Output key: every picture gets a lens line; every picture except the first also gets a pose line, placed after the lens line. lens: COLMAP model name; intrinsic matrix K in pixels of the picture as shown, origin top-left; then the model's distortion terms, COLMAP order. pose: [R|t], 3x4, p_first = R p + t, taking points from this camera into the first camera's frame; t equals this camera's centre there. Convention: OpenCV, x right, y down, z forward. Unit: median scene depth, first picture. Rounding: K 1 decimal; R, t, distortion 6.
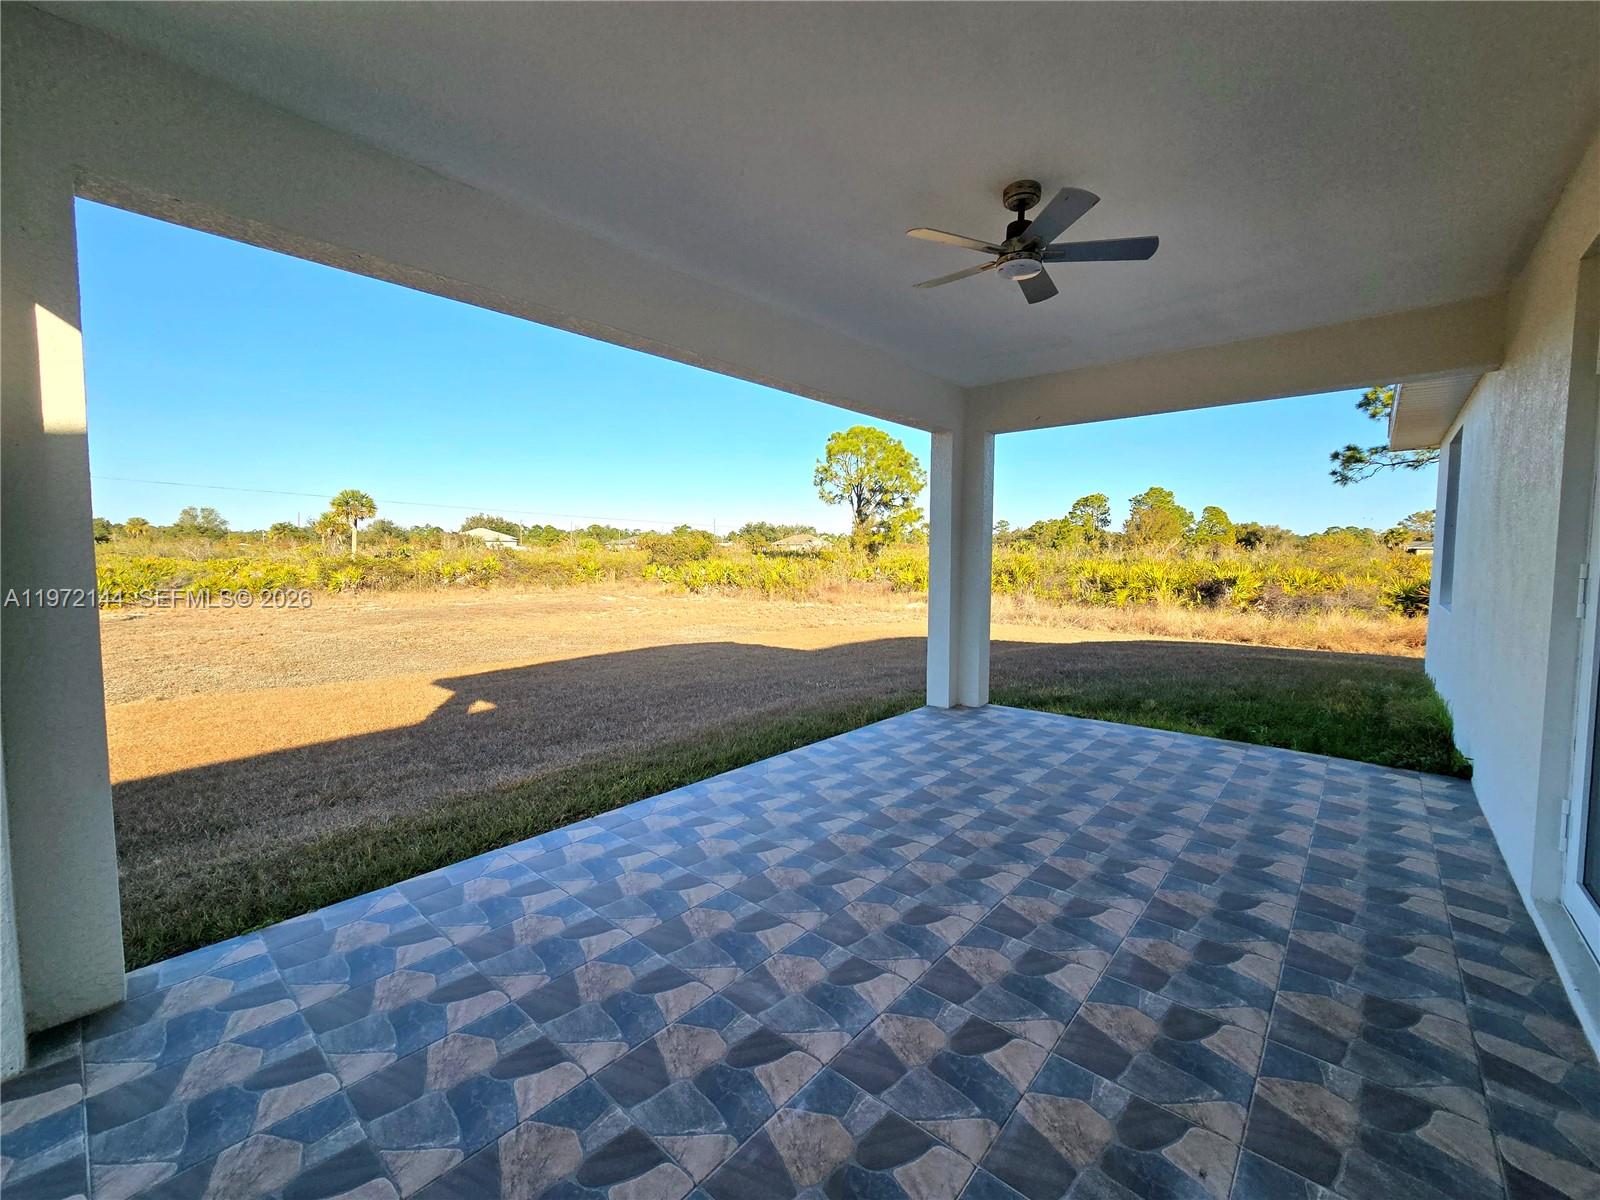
lens RADIAL K [[642.2, 0, 801.5], [0, 642.2, 595.1], [0, 0, 1]] dist [-0.001237, -0.000147]
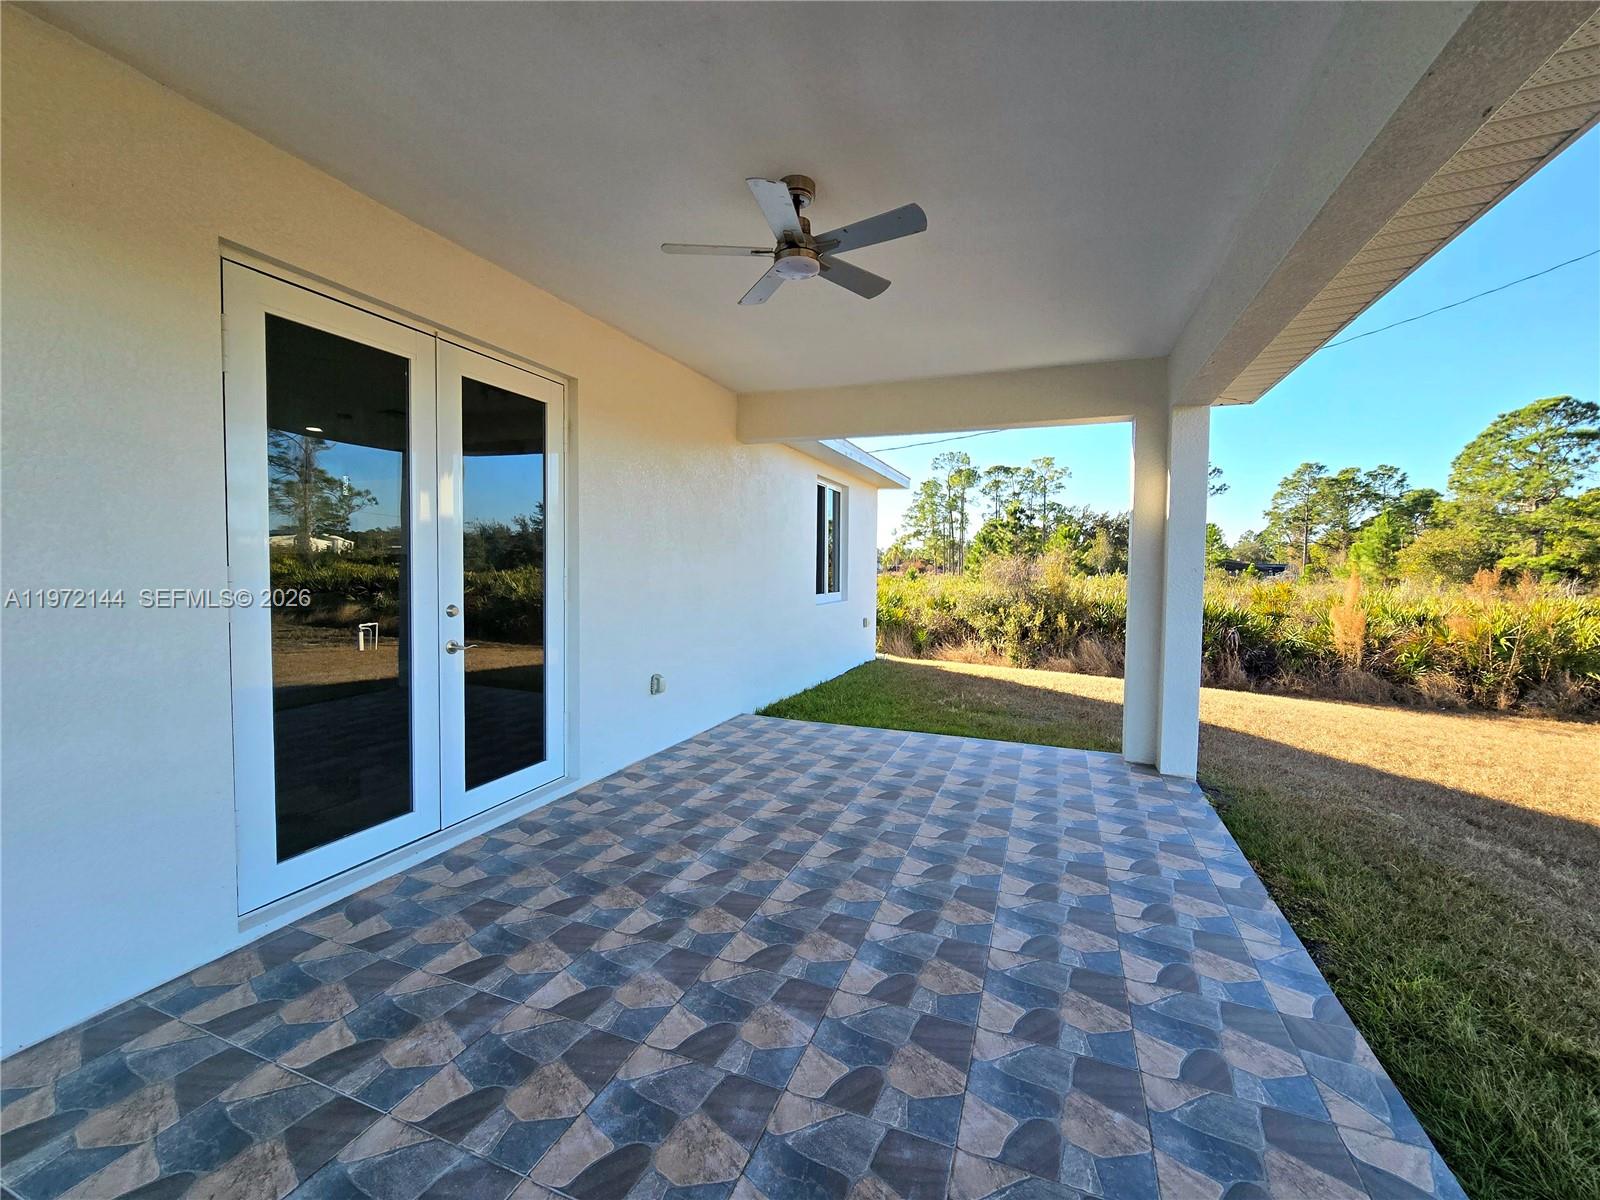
lens RADIAL K [[642.2, 0, 799.6], [0, 642.2, 594.5], [0, 0, 1]] dist [-0.001237, -0.000147]
pose [[-0.937549, -0.002895, -0.347841, 0.690076], [-0.044043, 0.992905, 0.110449, -0.133546], [0.345054, 0.118871, -0.931025, 2.008332]]
